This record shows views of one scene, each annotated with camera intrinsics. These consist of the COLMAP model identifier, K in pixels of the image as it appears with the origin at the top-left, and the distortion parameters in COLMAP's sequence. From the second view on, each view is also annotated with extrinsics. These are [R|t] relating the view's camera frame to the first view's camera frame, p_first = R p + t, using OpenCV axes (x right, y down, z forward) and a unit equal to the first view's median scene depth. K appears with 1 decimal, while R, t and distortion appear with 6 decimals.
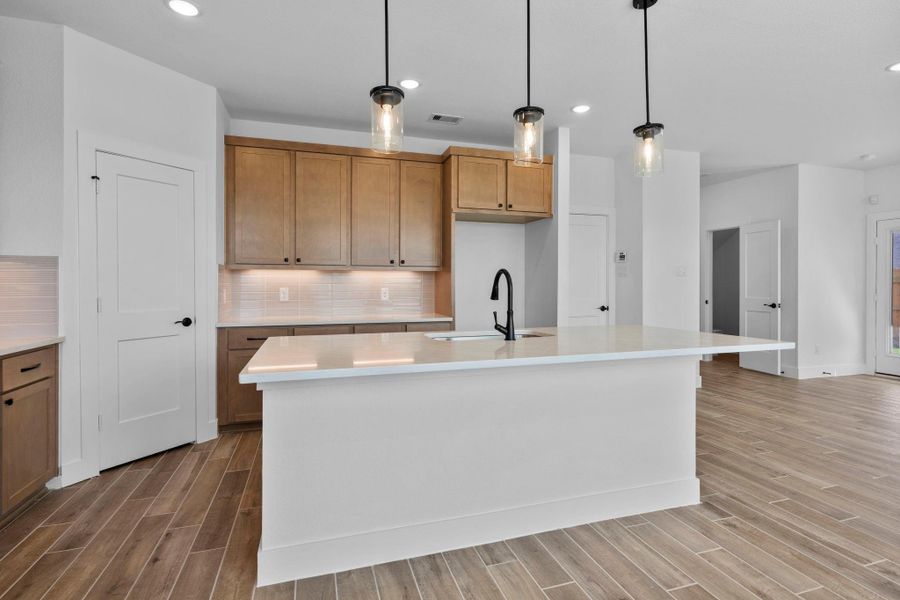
lens RADIAL K [[438.6, 0, 447.5], [0, 438.6, 286.7], [0, 0, 1]] dist [-0.000978, 0.000906]
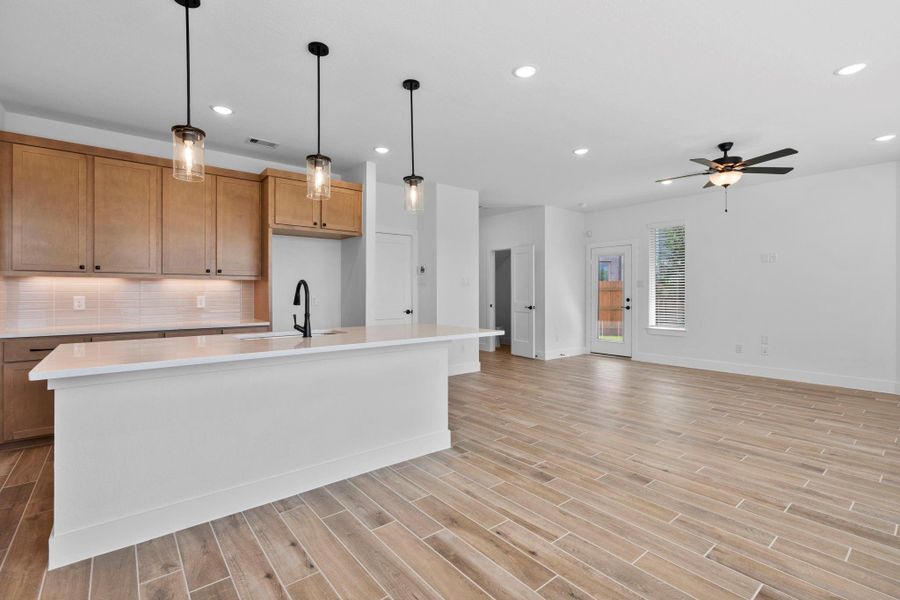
lens RADIAL K [[410.1, 0, 447.8], [0, 410.1, 293.6], [0, 0, 1]] dist [-0.001966, 0.000653]
pose [[0.930045, -0.002023, 0.367440, 0.062628], [0.002440, 0.999997, -0.000672, -0.000048], [-0.367438, 0.001521, 0.930047, -0.168128]]
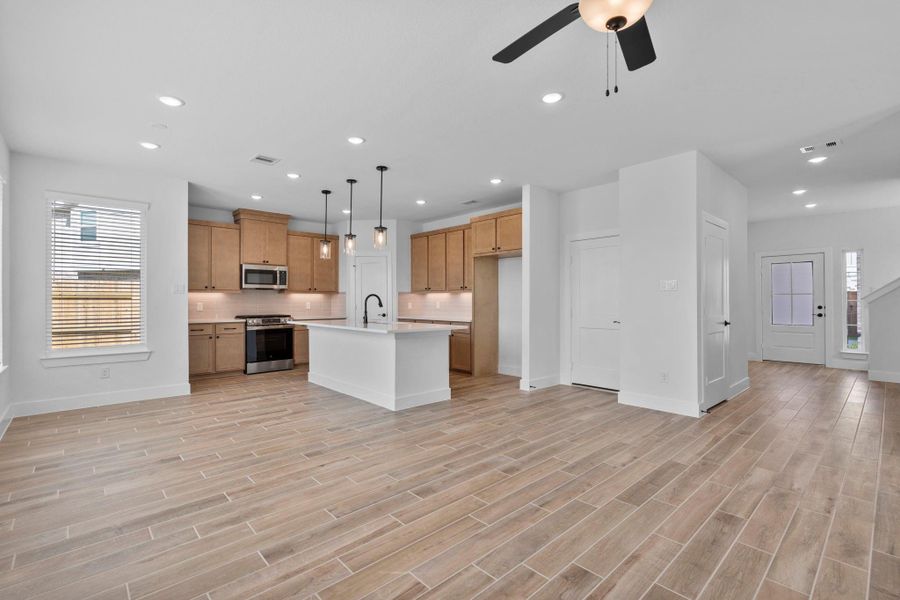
lens RADIAL K [[410.1, 0, 447.8], [0, 410.1, 293.6], [0, 0, 1]] dist [-0.001966, 0.000653]
pose [[0.420741, -0.016023, -0.907039, 1.763922], [-0.002384, 0.999821, -0.018768, -0.000780], [0.907178, 0.010058, 0.420627, 0.326024]]
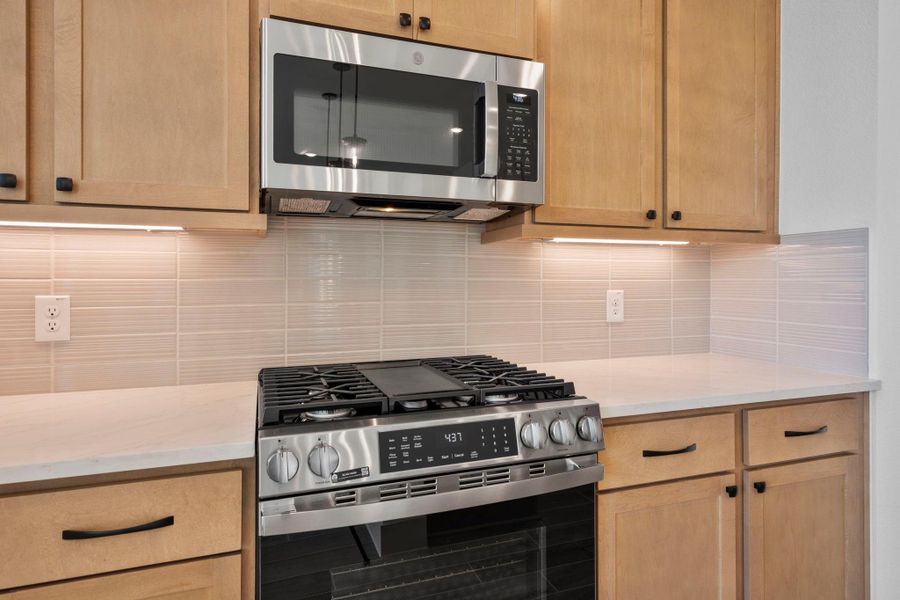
lens RADIAL K [[517.1, 0, 448.4], [0, 517.1, 277.3], [0, 0, 1]] dist [0.005358, 0.001558]
pose [[0.038910, -0.002250, -0.999240, -0.224104], [-0.004759, 0.999986, -0.002437, -0.004158], [0.999231, 0.004850, 0.038898, 0.375587]]
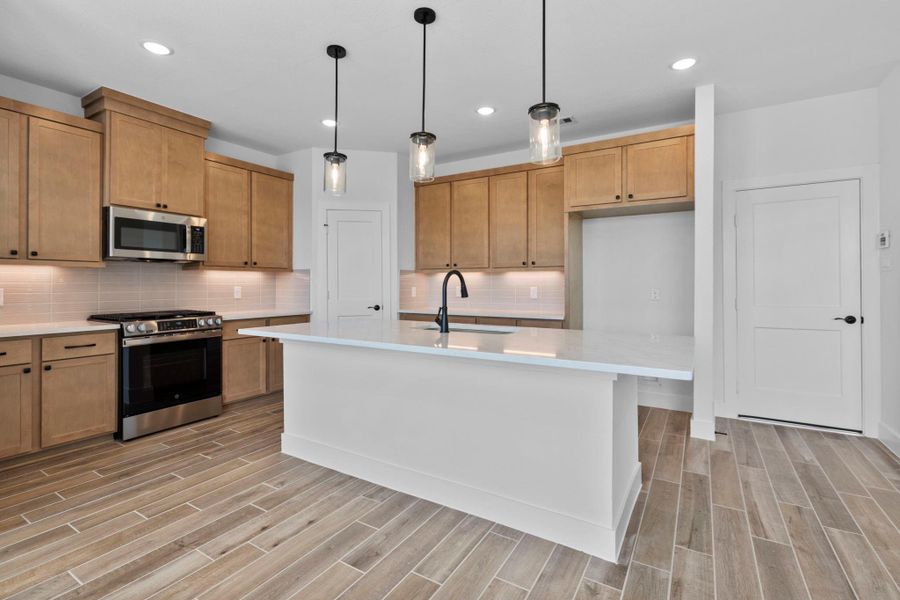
lens RADIAL K [[415.7, 0, 449.0], [0, 415.7, 281.6], [0, 0, 1]] dist [-0.000085, 0.000191]
pose [[0.657713, -0.003614, -0.753260, 0.704929], [-0.003002, 0.999968, -0.007419, -0.002005], [0.753262, 0.007141, 0.657681, 0.212254]]
